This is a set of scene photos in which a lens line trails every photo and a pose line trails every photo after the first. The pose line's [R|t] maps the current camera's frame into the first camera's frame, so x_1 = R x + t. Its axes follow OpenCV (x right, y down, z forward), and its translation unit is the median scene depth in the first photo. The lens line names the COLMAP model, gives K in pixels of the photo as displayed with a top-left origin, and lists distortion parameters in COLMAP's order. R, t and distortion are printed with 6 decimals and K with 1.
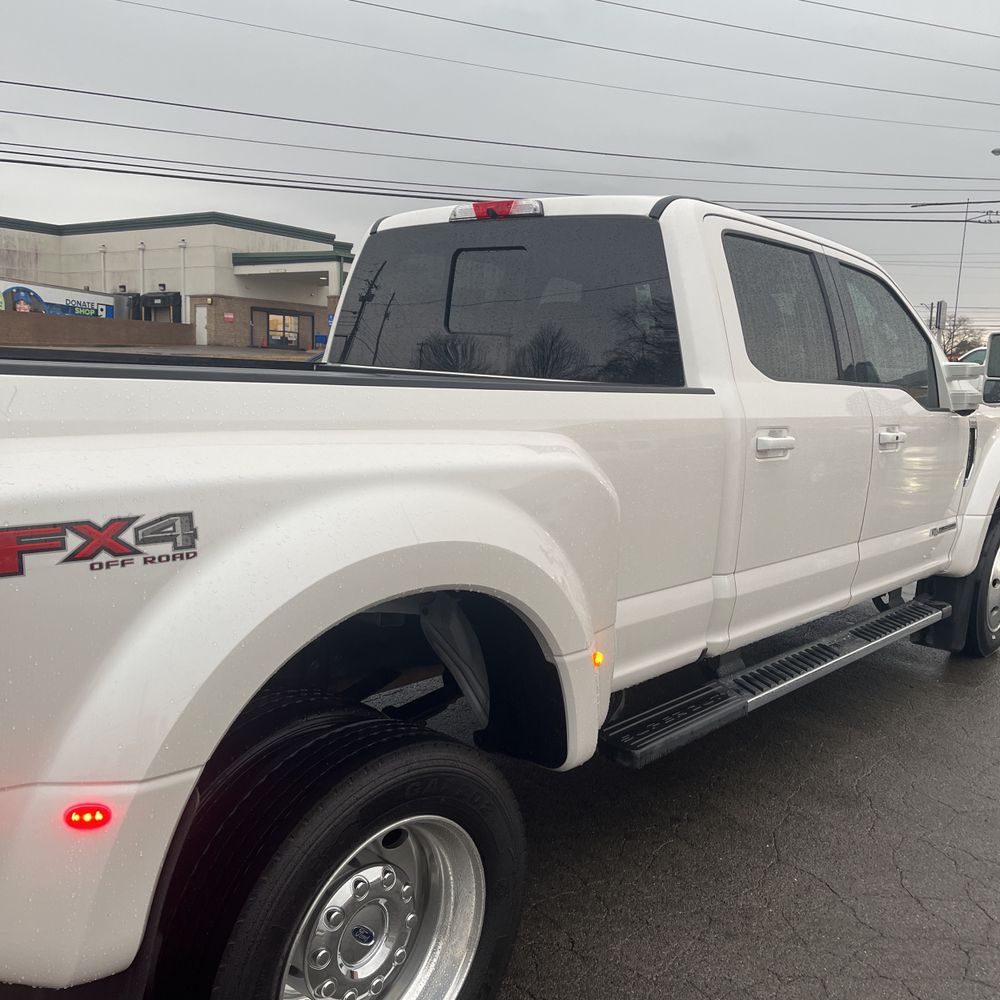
lens RADIAL K [[1000.1, 0, 500.0], [0, 1000.1, 500.0], [0, 0, 1]] dist [0.044090, 0.009807]
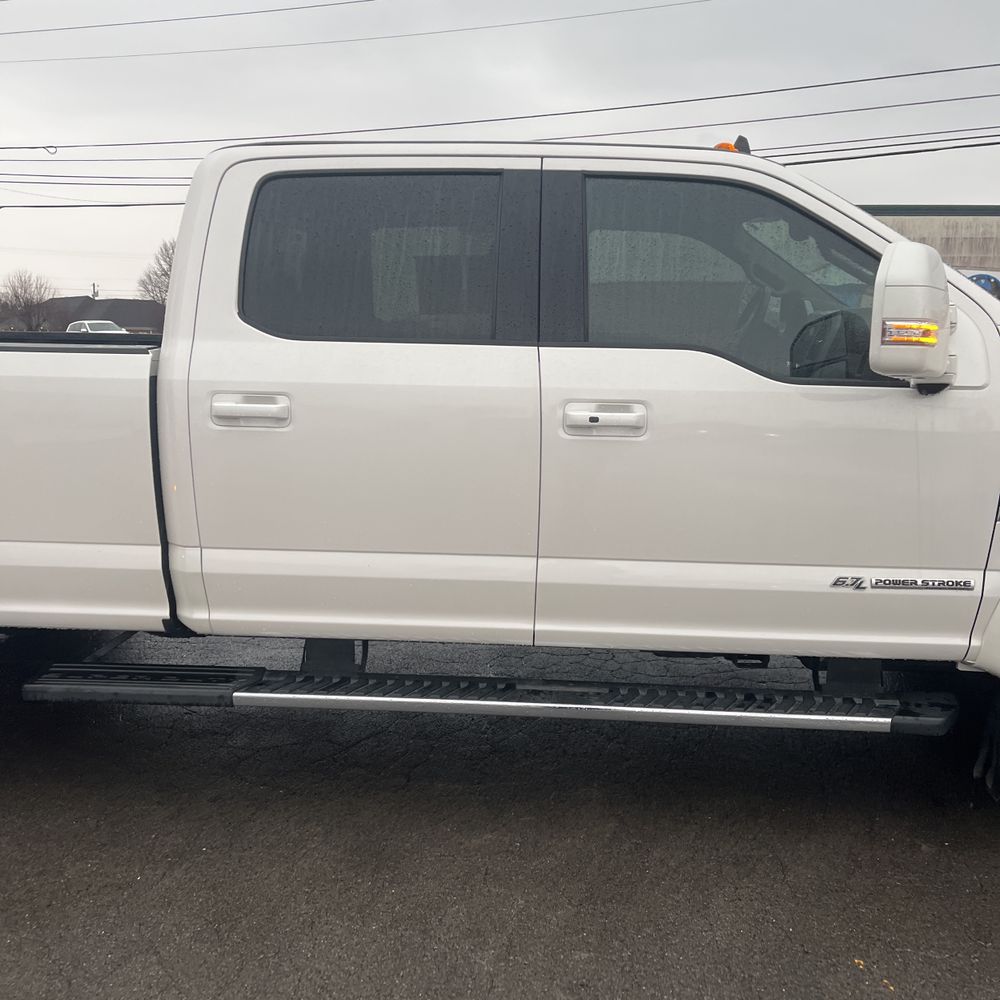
lens RADIAL K [[1011.3, 0, 496.7], [0, 1011.3, 506.7], [0, 0, 1]] dist [0.036717, -0.005318]
pose [[0.595766, 0.101155, -0.796763, 0.783296], [-0.089549, 0.994218, 0.059265, -0.030896], [0.798150, 0.036041, 0.601379, 0.446433]]
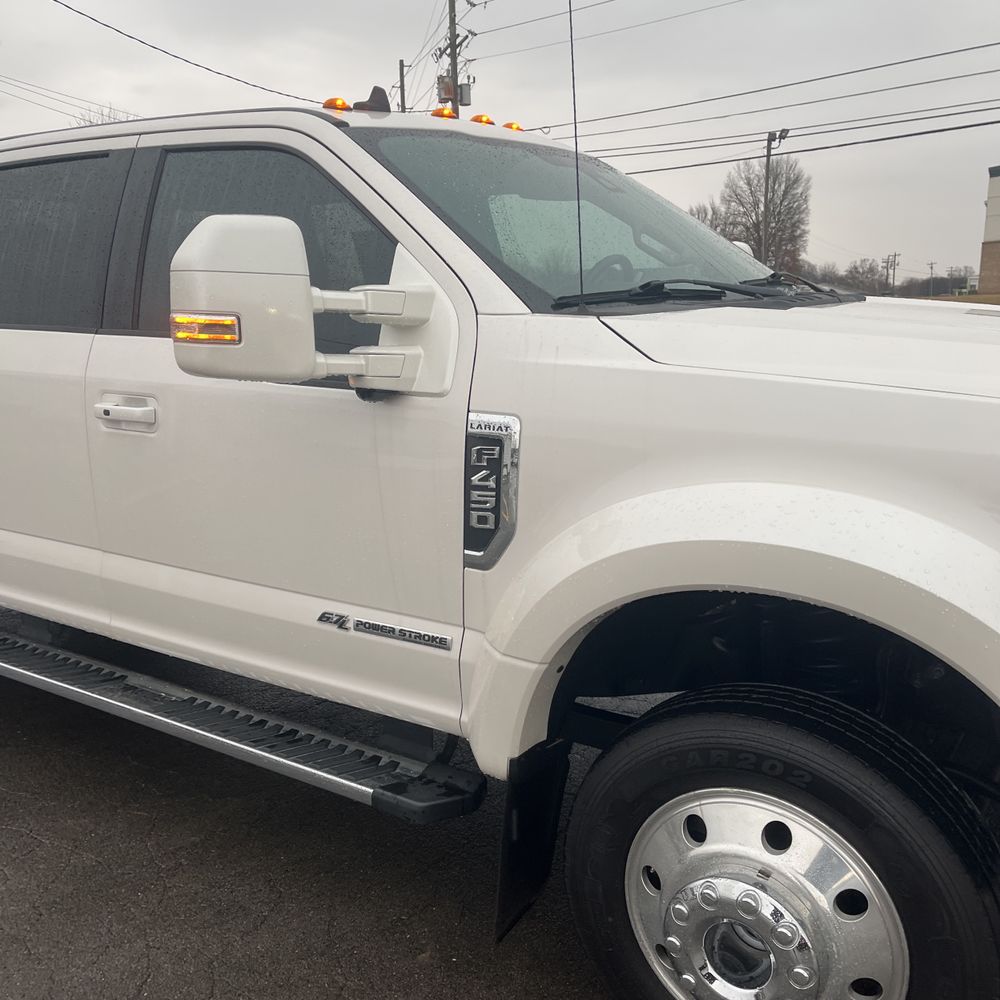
lens RADIAL K [[1000.1, 0, 500.0], [0, 1000.1, 500.0], [0, 0, 1]] dist [0.044090, 0.009807]
pose [[0.130375, 0.157715, -0.978840, 0.926055], [-0.117832, 0.982734, 0.142648, -0.110423], [0.984438, 0.096741, 0.146708, 0.989532]]
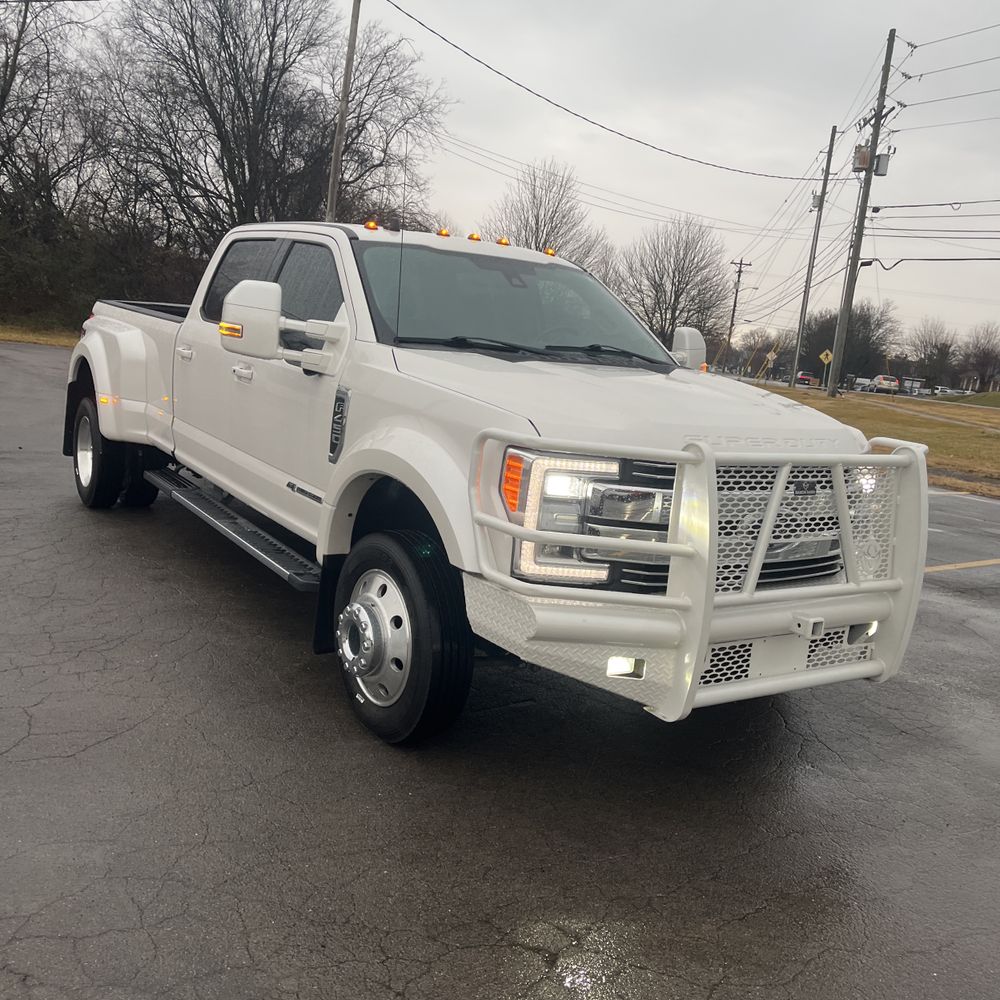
lens RADIAL K [[1000.1, 0, 500.0], [0, 1000.1, 500.0], [0, 0, 1]] dist [0.044090, 0.009807]
pose [[-0.260352, 0.099025, -0.960422, 1.334627], [-0.249729, 0.953971, 0.166057, -0.172788], [0.932659, 0.283079, -0.223639, 1.409670]]
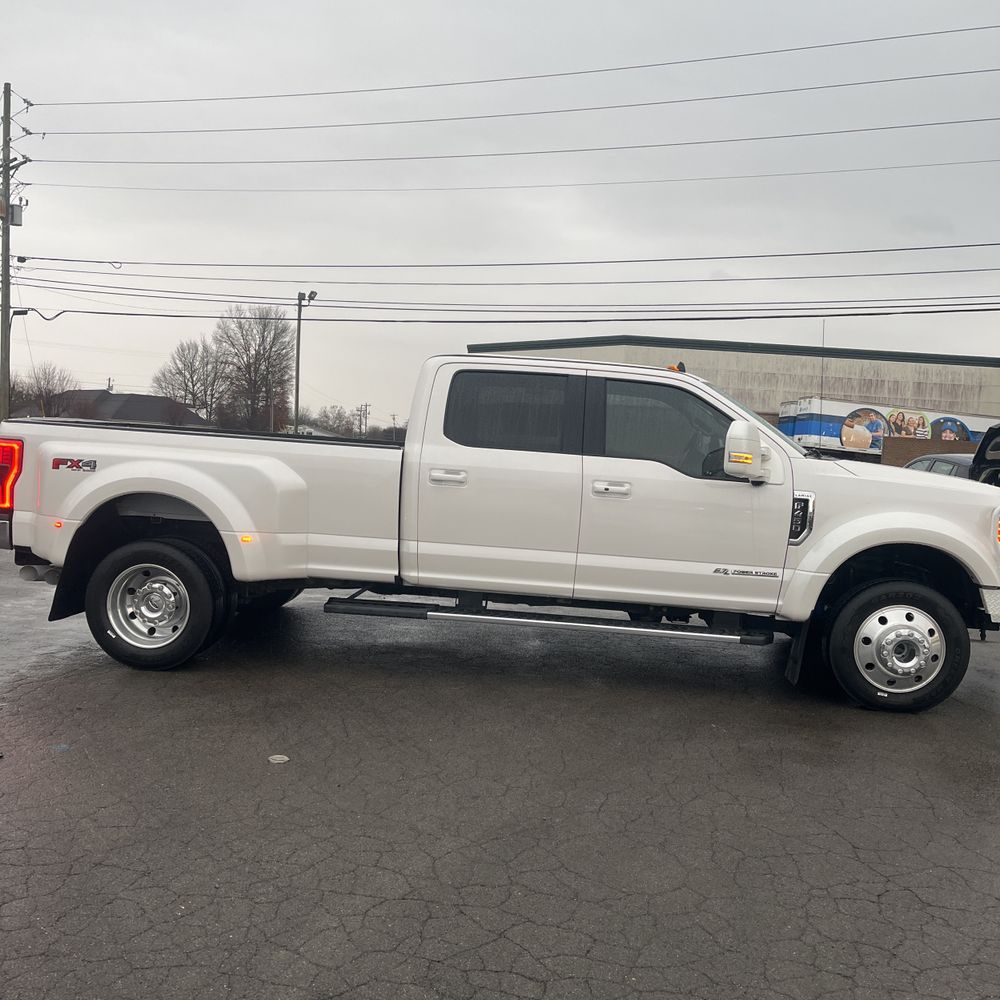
lens RADIAL K [[987.8, 0, 493.2], [0, 987.8, 496.6], [0, 0, 1]] dist [0.044998, -0.006505]
pose [[0.592673, 0.038138, -0.804539, 1.284600], [-0.142176, 0.988147, -0.057894, 0.053139], [0.792795, 0.148699, 0.591071, -0.026875]]
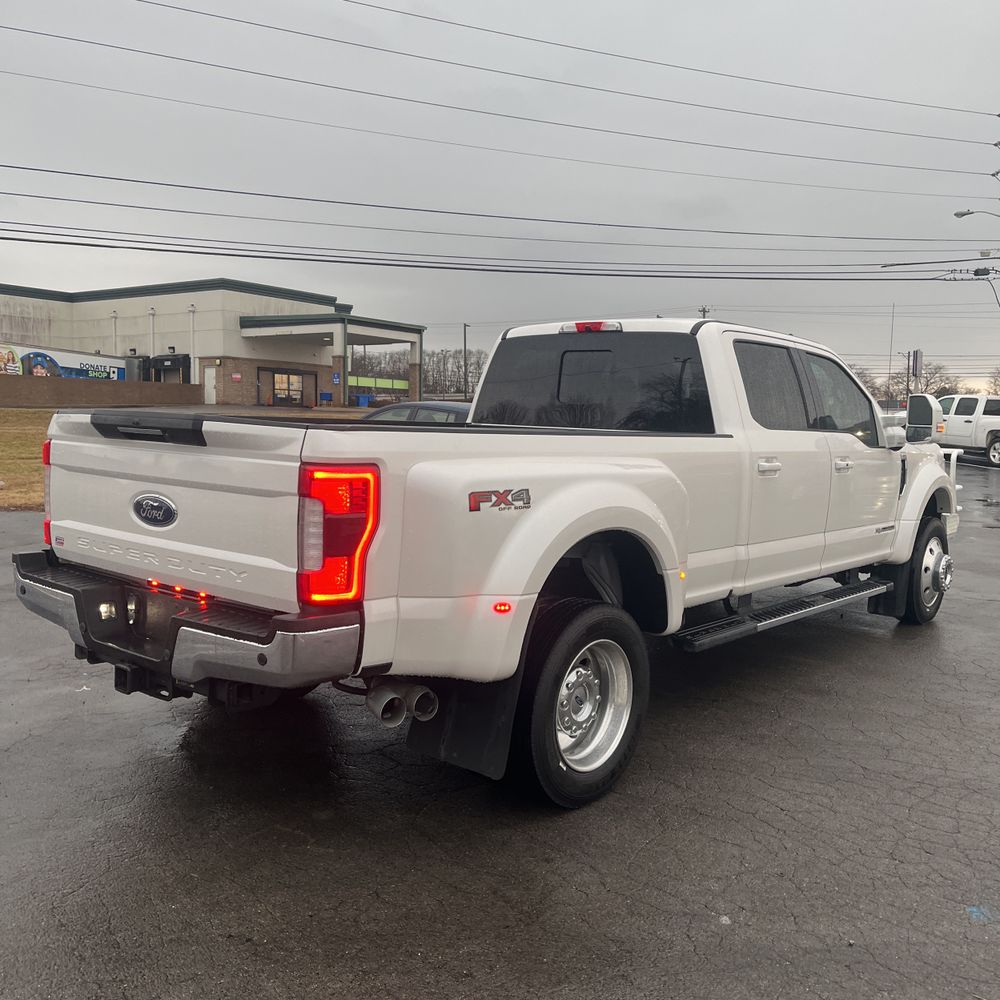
lens RADIAL K [[995.1, 0, 496.0], [0, 995.1, 498.7], [0, 0, 1]] dist [0.059579, -0.019791]
pose [[0.999822, -0.017410, 0.007326, -0.132996], [0.017774, 0.998444, -0.052856, 0.052578], [-0.006394, 0.052977, 0.998575, -0.449589]]
